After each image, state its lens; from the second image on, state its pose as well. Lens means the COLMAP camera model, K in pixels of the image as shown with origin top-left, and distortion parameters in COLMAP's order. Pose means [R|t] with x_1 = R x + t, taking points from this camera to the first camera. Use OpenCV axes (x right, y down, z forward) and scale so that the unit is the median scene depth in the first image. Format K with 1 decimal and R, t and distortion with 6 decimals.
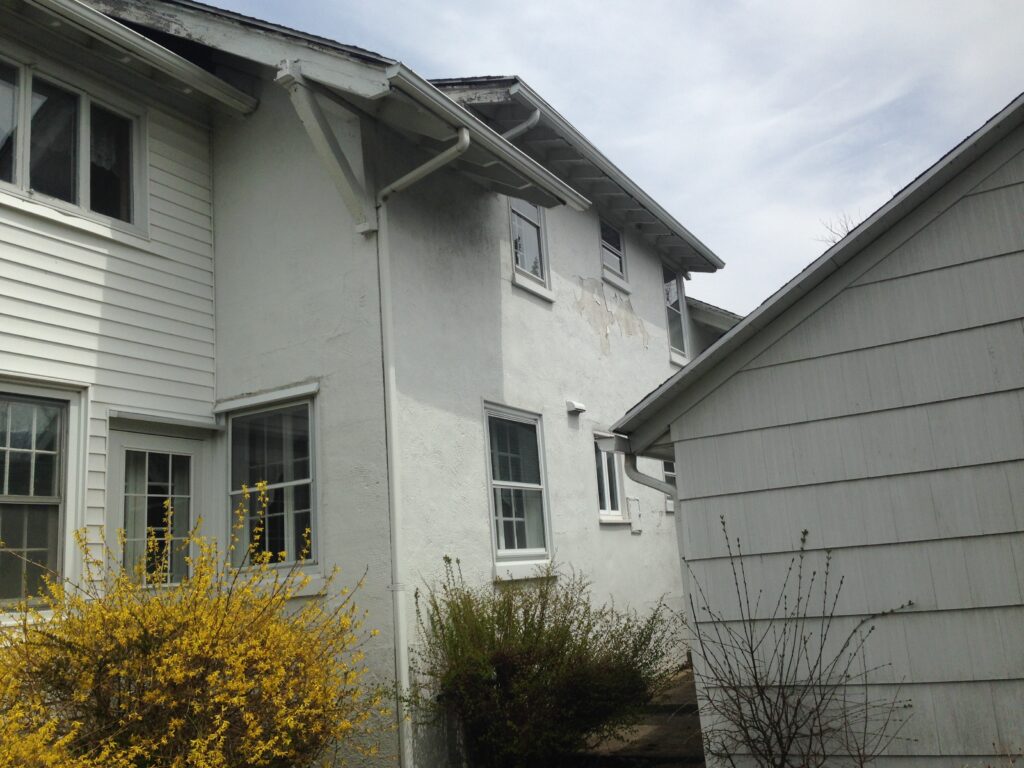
lens RADIAL K [[970.0, 0, 512.7], [0, 970.0, 411.3], [0, 0, 1]] dist [0.053723, 0.000000]
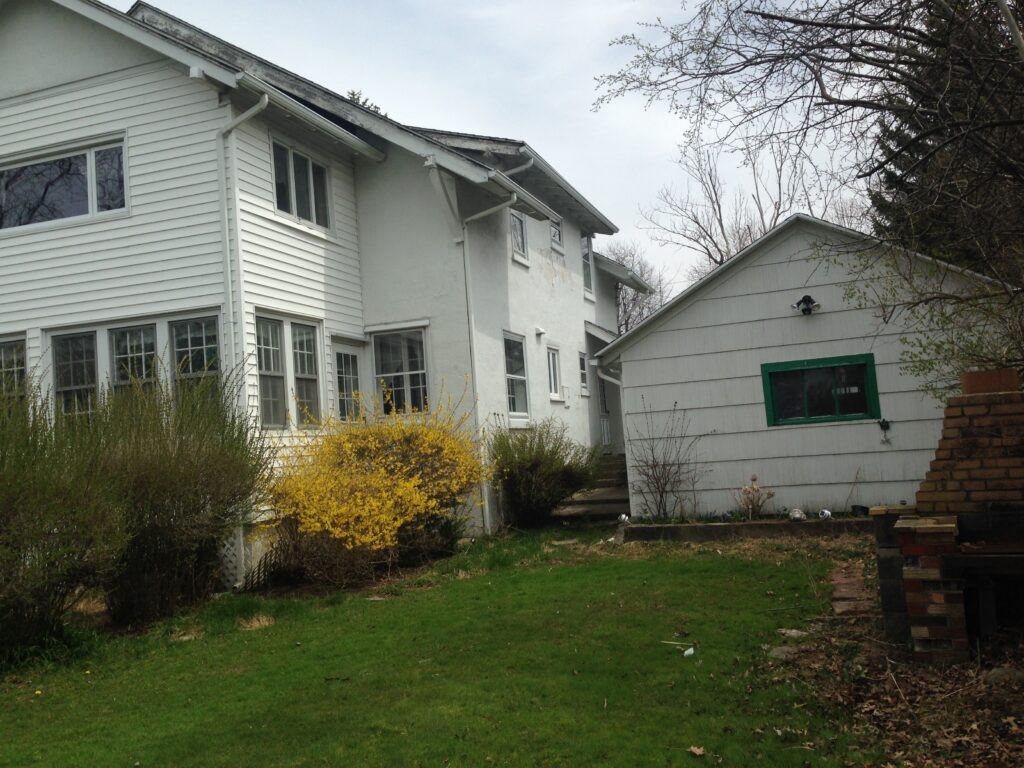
lens RADIAL K [[970.0, 0, 511.3], [0, 970.0, 383.2], [0, 0, 1]] dist [0.053723, 0.000000]
pose [[0.987498, 0.034736, 0.153755, -0.311681], [-0.047964, 0.995380, 0.083177, -0.068411], [-0.150155, -0.089512, 0.984602, -0.855708]]
